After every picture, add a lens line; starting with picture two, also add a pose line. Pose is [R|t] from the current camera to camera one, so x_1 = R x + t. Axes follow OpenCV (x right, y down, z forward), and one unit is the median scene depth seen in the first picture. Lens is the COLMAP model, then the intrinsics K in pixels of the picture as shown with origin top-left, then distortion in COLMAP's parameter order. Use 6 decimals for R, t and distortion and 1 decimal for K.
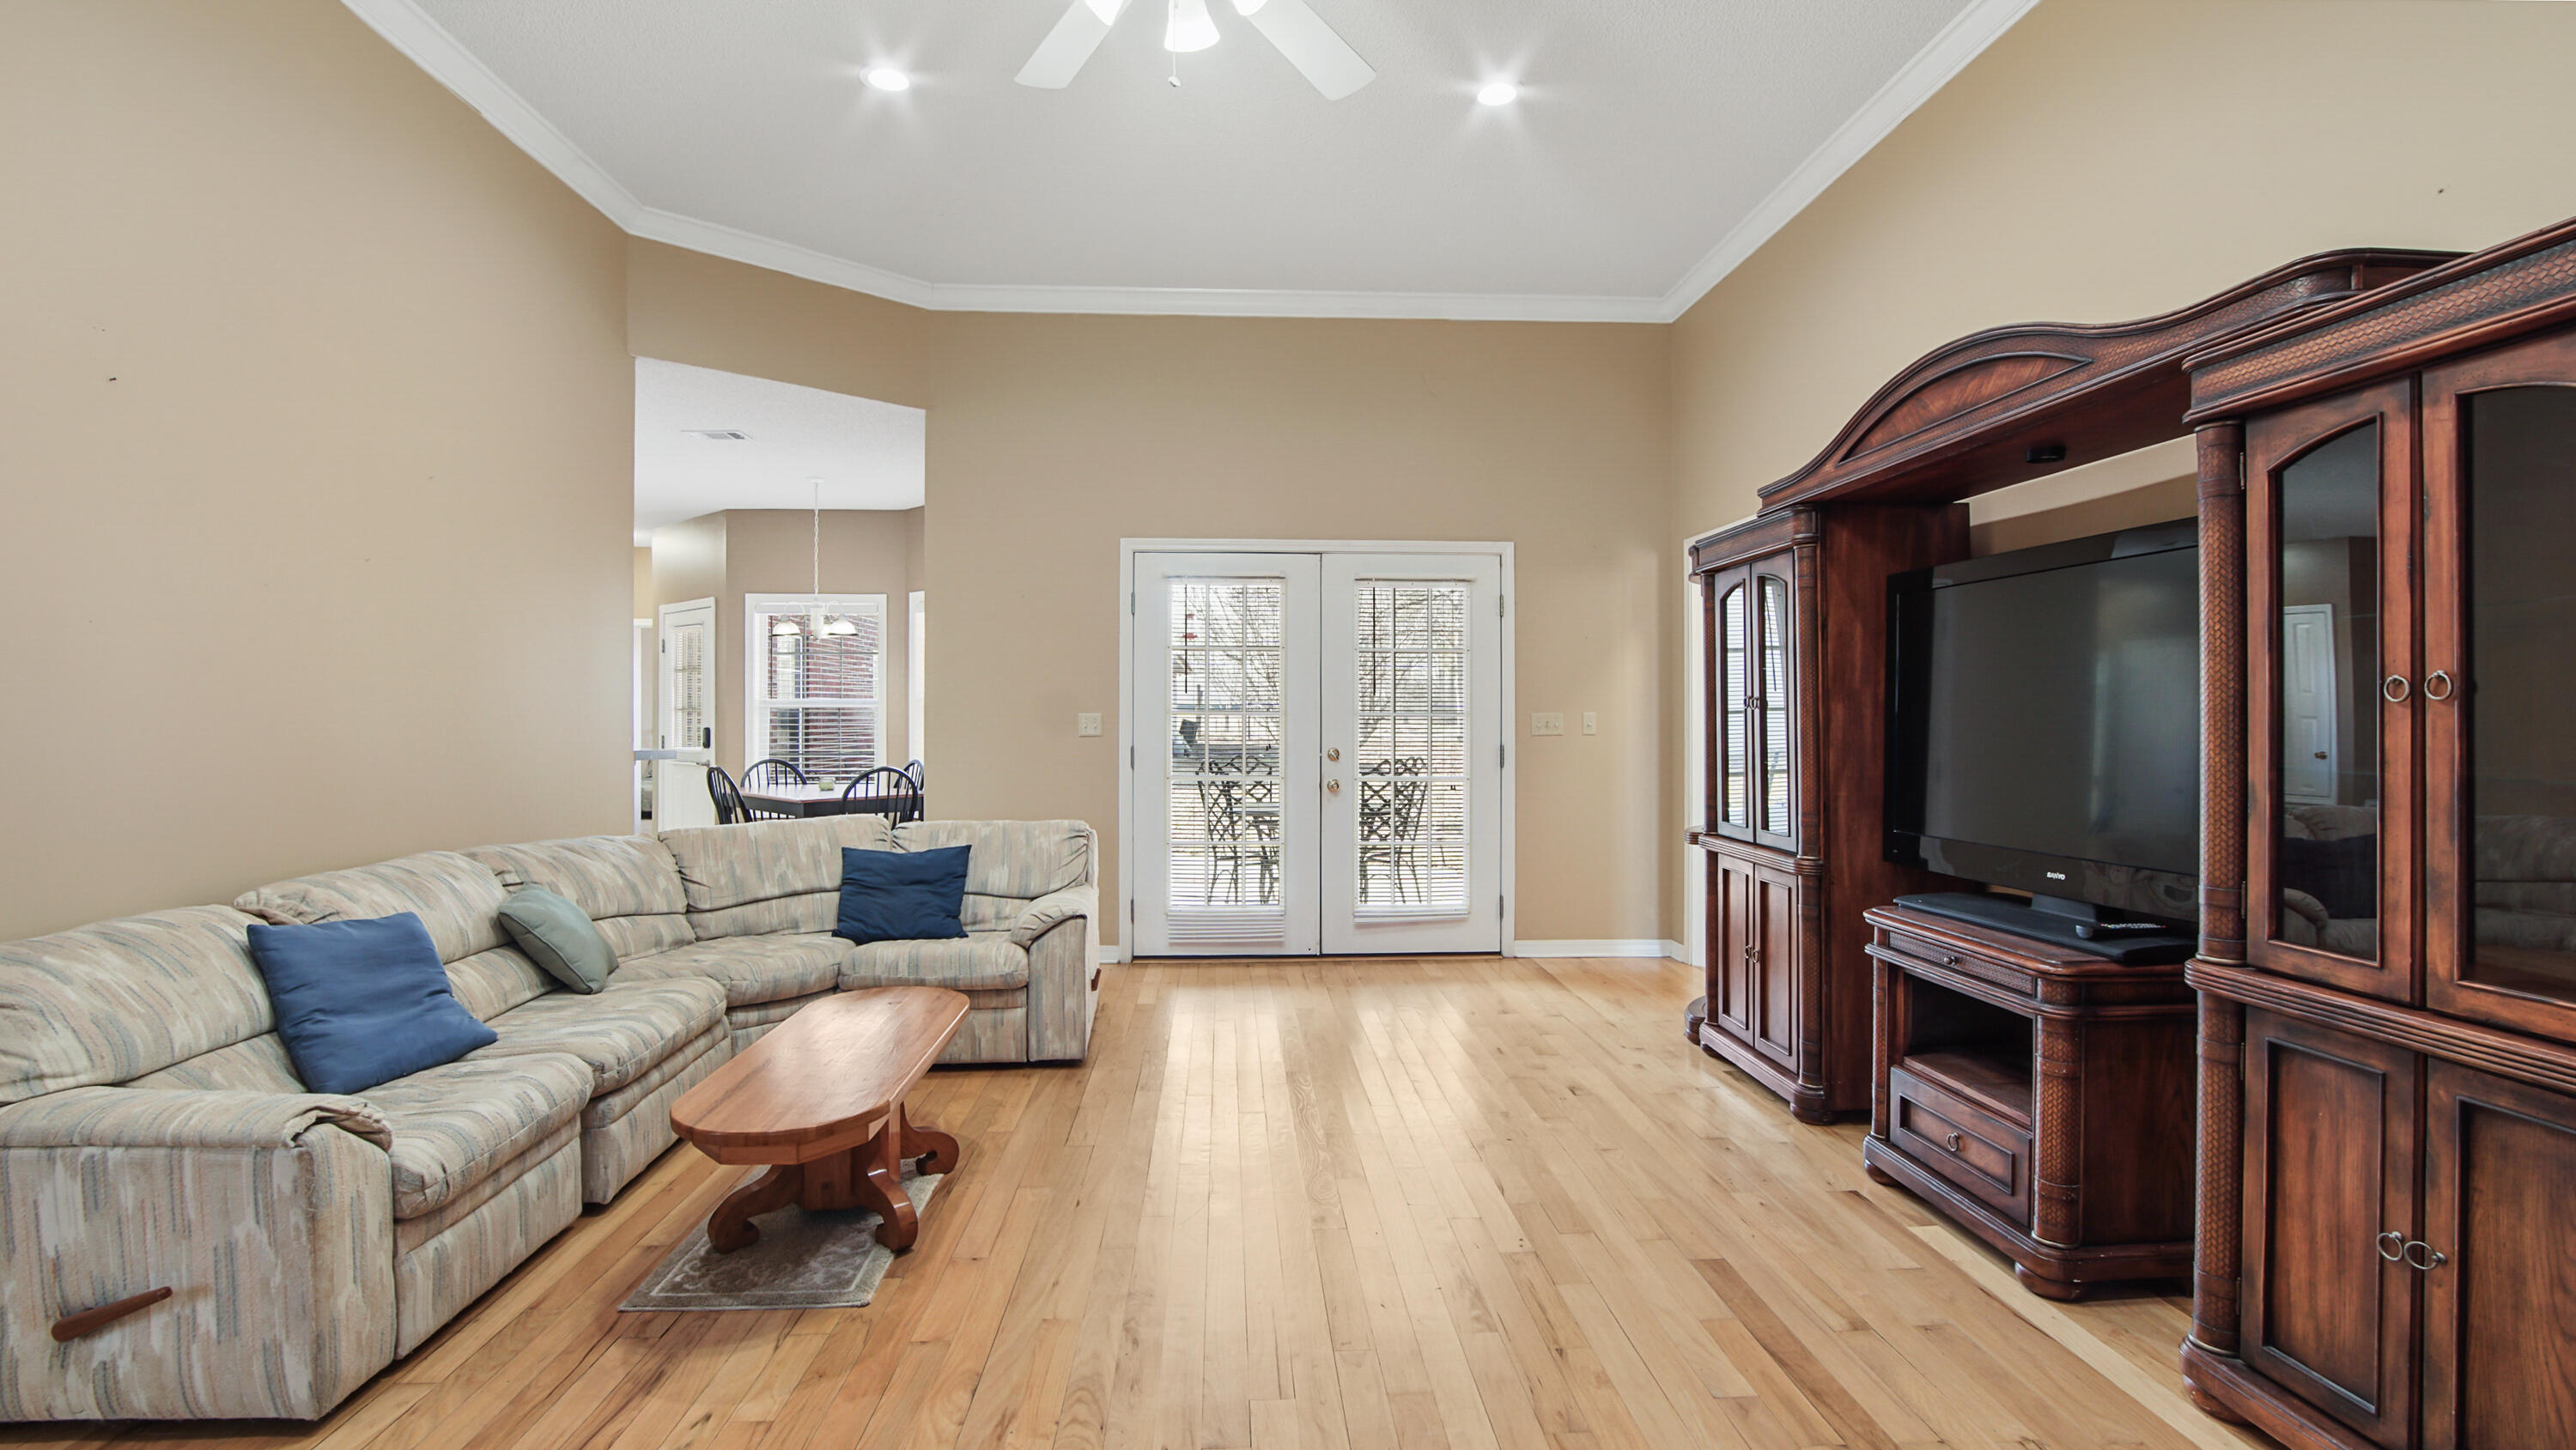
lens RADIAL K [[1208.8, 0, 1289.2], [0, 1208.8, 744.3], [0, 0, 1]] dist [-0.036834, 0.000726]
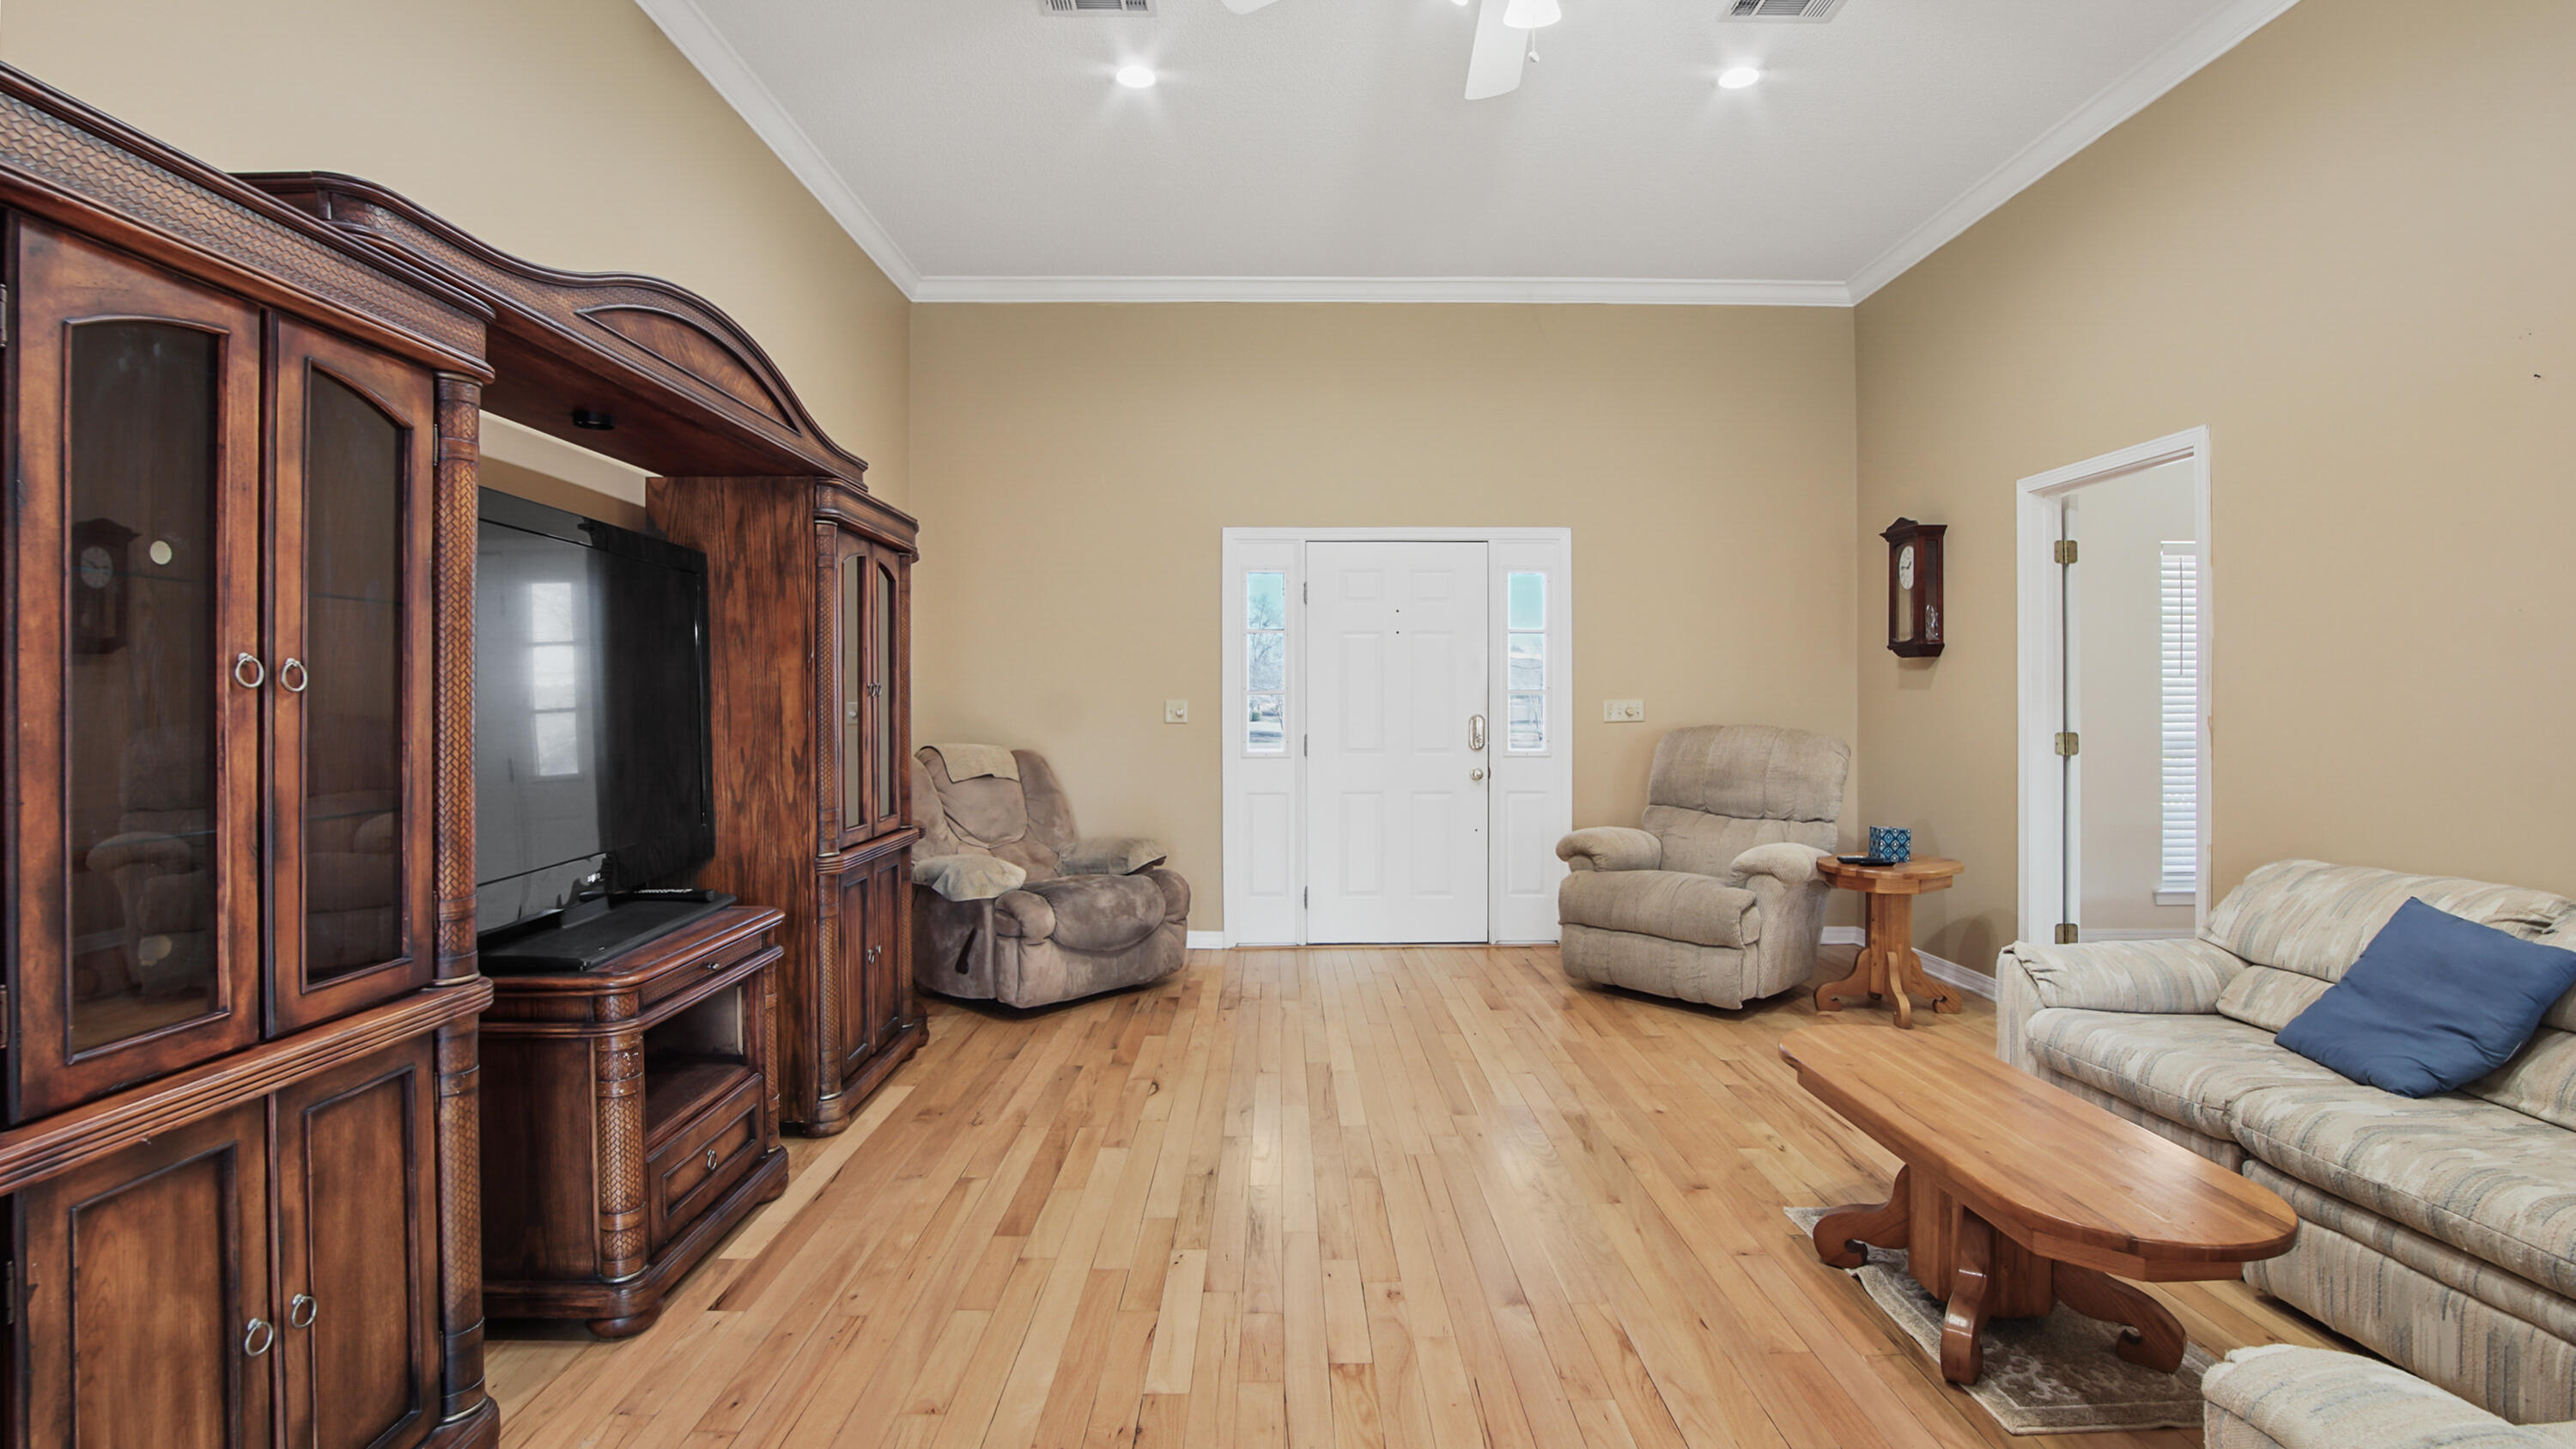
lens RADIAL K [[1081.1, 0, 1288.0], [0, 1081.1, 724.5], [0, 0, 1]] dist [-0.030366, 0.000042]
pose [[-0.998308, 0.001177, 0.058128, 0.065395], [0.003994, 0.998821, 0.048372, -0.052853], [-0.058003, 0.048523, -0.997137, 2.041710]]
